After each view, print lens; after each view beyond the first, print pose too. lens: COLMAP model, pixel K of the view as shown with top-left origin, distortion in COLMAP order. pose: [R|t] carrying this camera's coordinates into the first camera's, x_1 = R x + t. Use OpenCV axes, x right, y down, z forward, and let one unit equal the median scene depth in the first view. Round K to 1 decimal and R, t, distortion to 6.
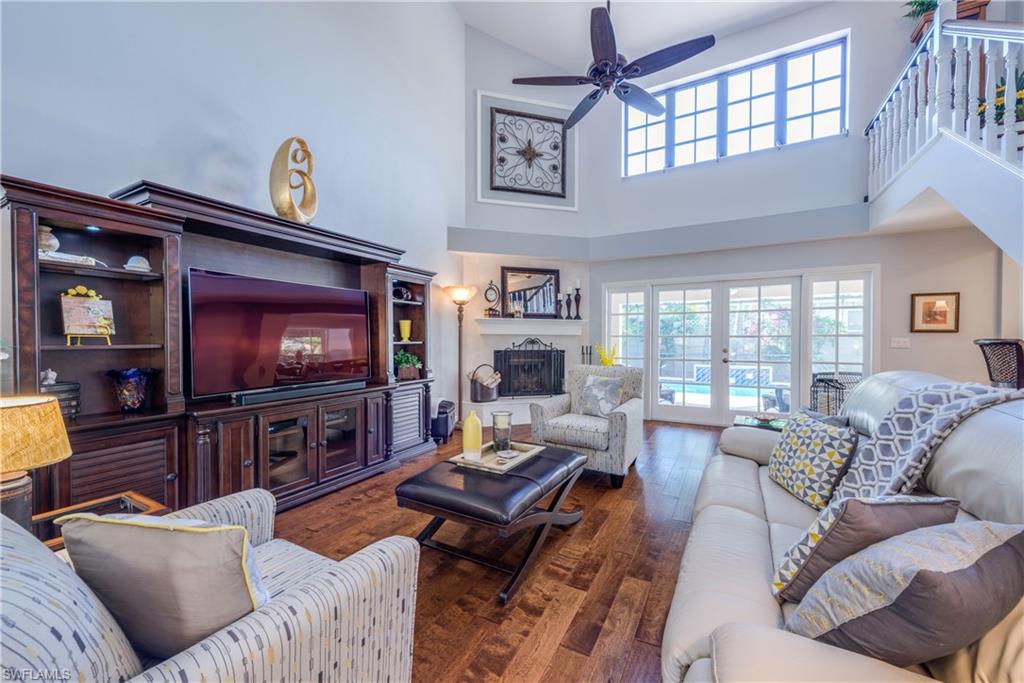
lens RADIAL K [[399.0, 0, 507.5], [0, 399.0, 341.3], [0, 0, 1]] dist [0.016413, -0.000740]
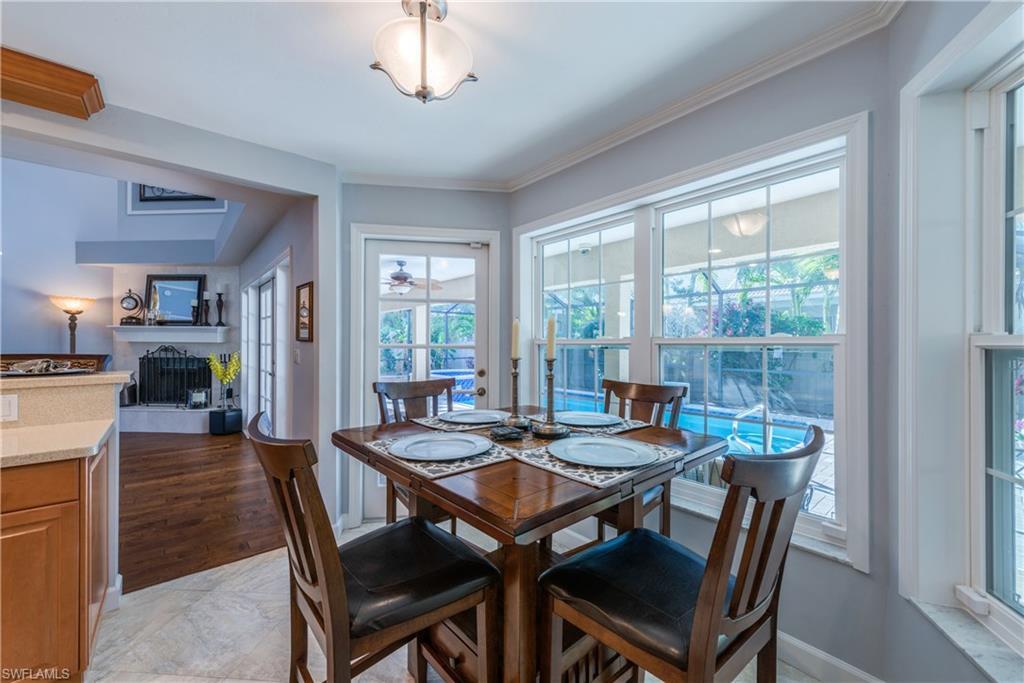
lens RADIAL K [[399.0, 0, 510.2], [0, 399.0, 345.2], [0, 0, 1]] dist [0.016413, -0.000740]
pose [[0.936205, -0.007818, -0.351366, 1.208911], [-0.002173, 0.999605, -0.028031, 0.017838], [0.351447, 0.027006, 0.935818, 0.364381]]
